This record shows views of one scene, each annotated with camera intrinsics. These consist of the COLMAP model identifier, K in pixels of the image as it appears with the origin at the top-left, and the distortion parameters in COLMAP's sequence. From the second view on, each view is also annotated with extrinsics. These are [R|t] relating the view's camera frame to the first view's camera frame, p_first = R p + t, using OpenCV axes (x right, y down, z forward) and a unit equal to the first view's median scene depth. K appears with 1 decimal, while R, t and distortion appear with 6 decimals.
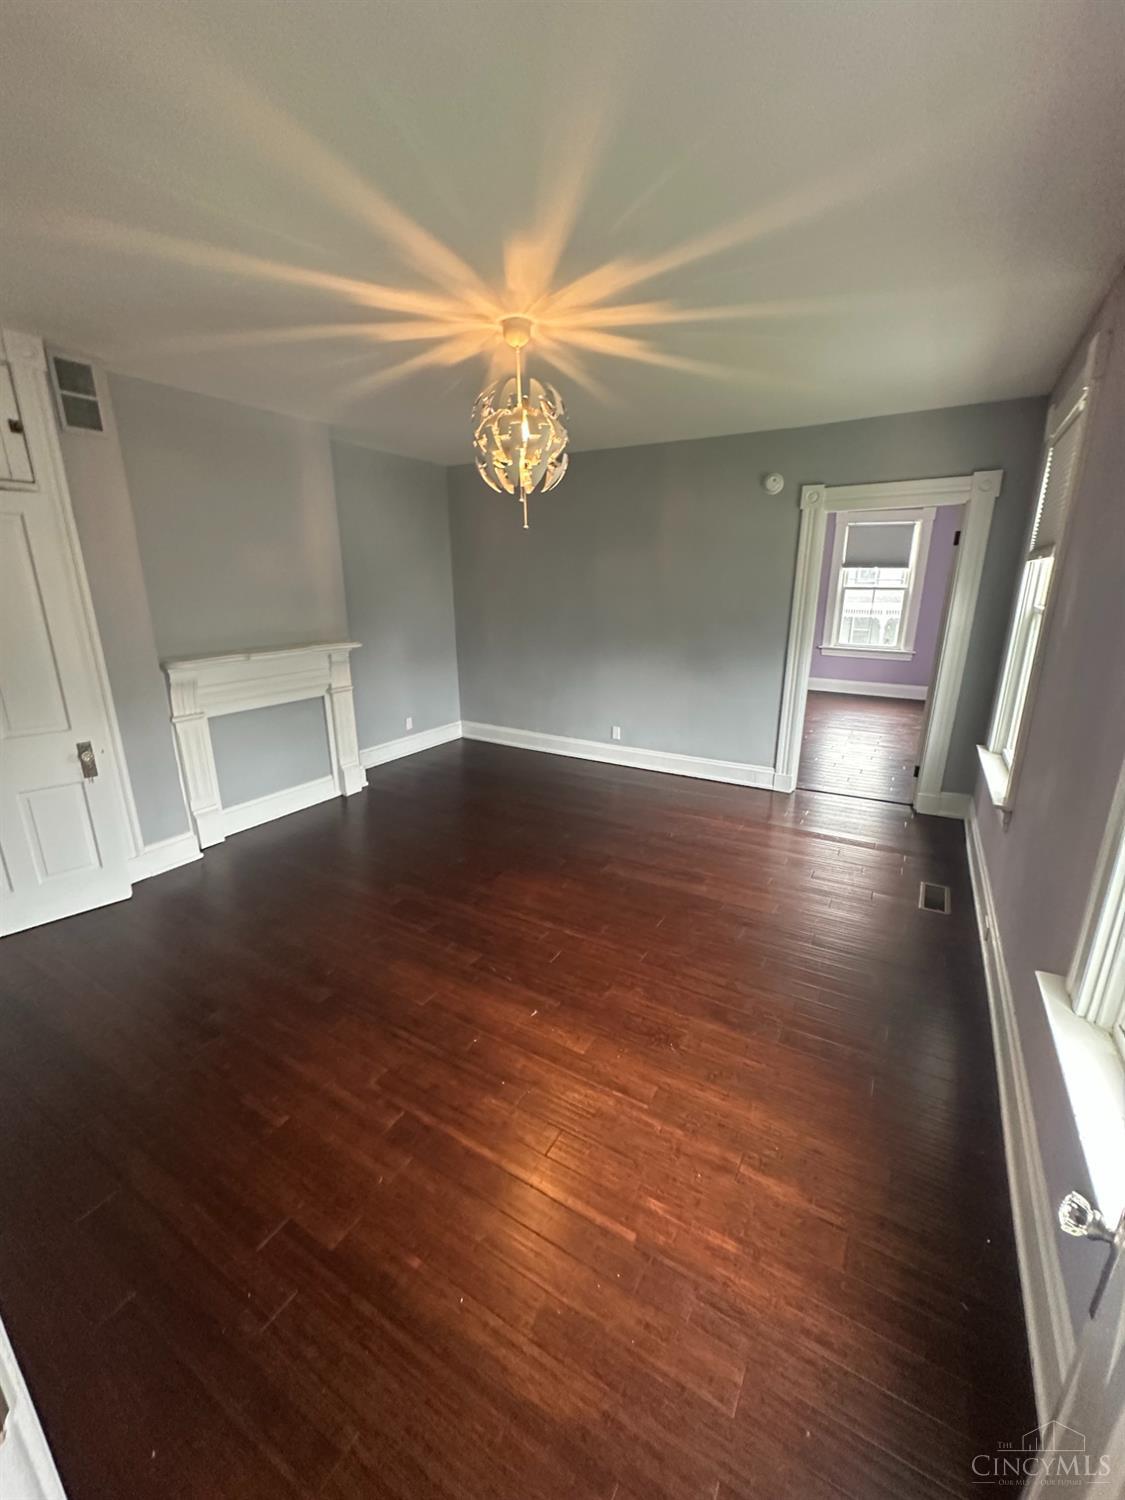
lens RADIAL K [[602.3, 0, 560.5], [0, 602.3, 743.5], [0, 0, 1]] dist [0.003276, 0.000386]
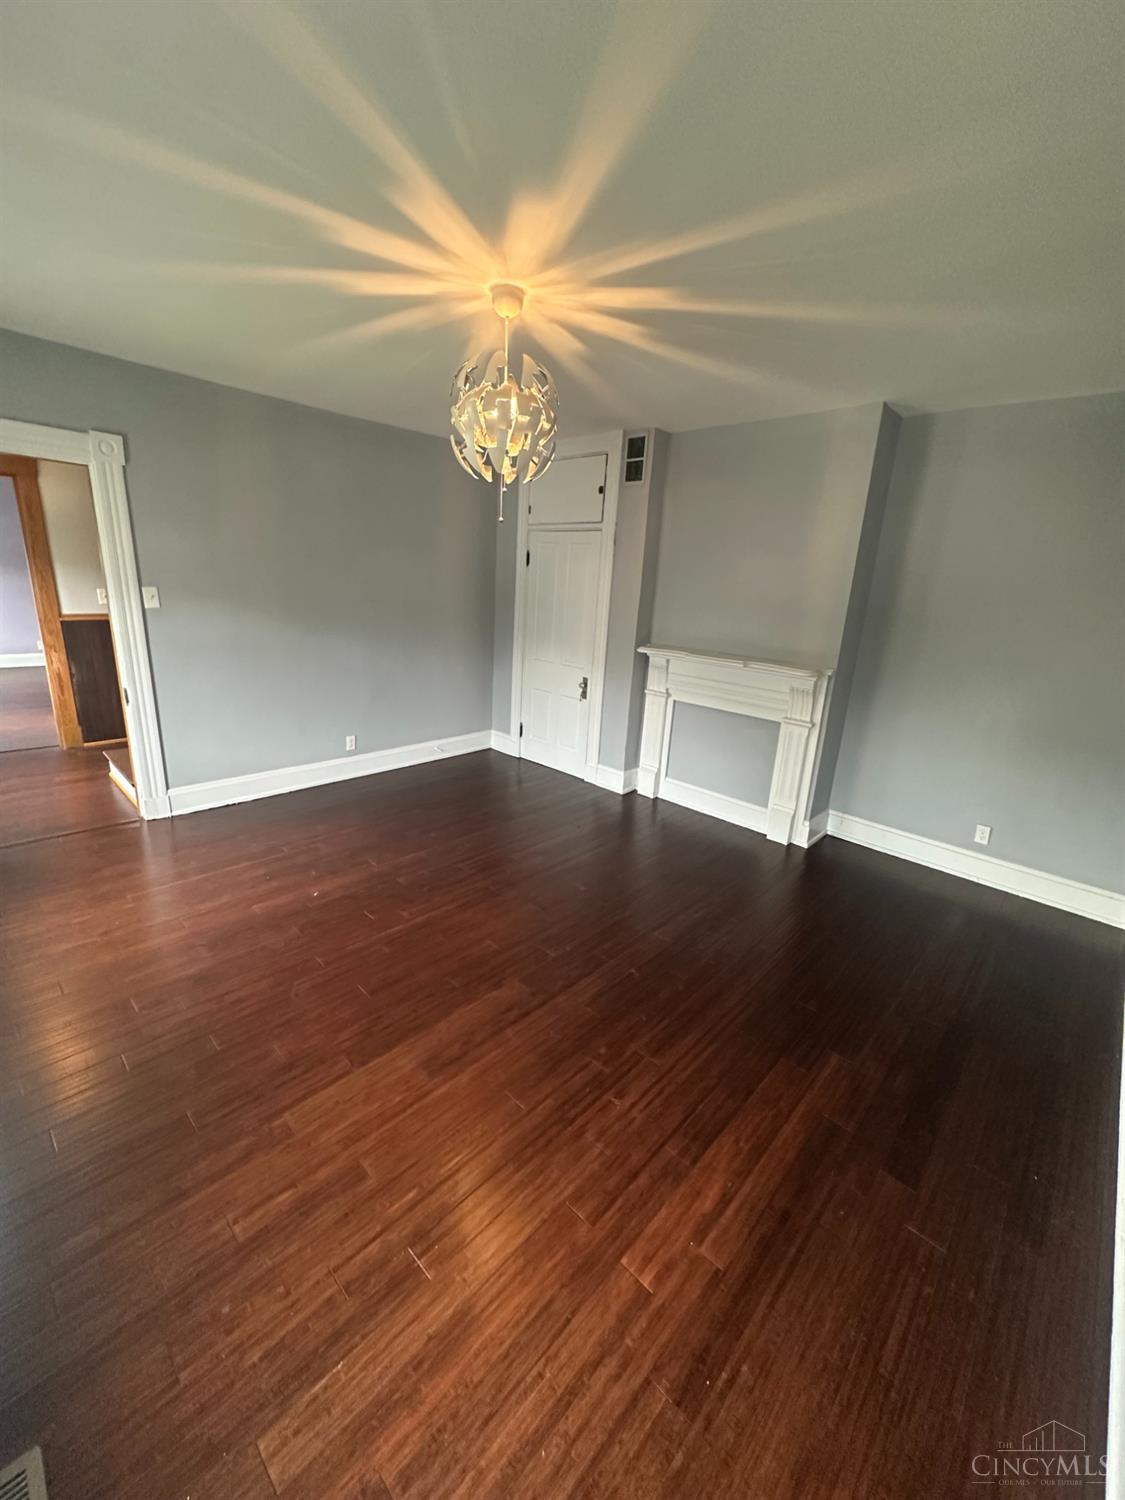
lens RADIAL K [[602.3, 0, 560.5], [0, 602.3, 743.5], [0, 0, 1]] dist [0.003276, 0.000386]
pose [[-0.220349, 0.250041, -0.942829, 0.844279], [-0.308693, 0.899030, 0.310571, -0.363907], [0.925286, 0.359479, -0.120914, 1.305425]]
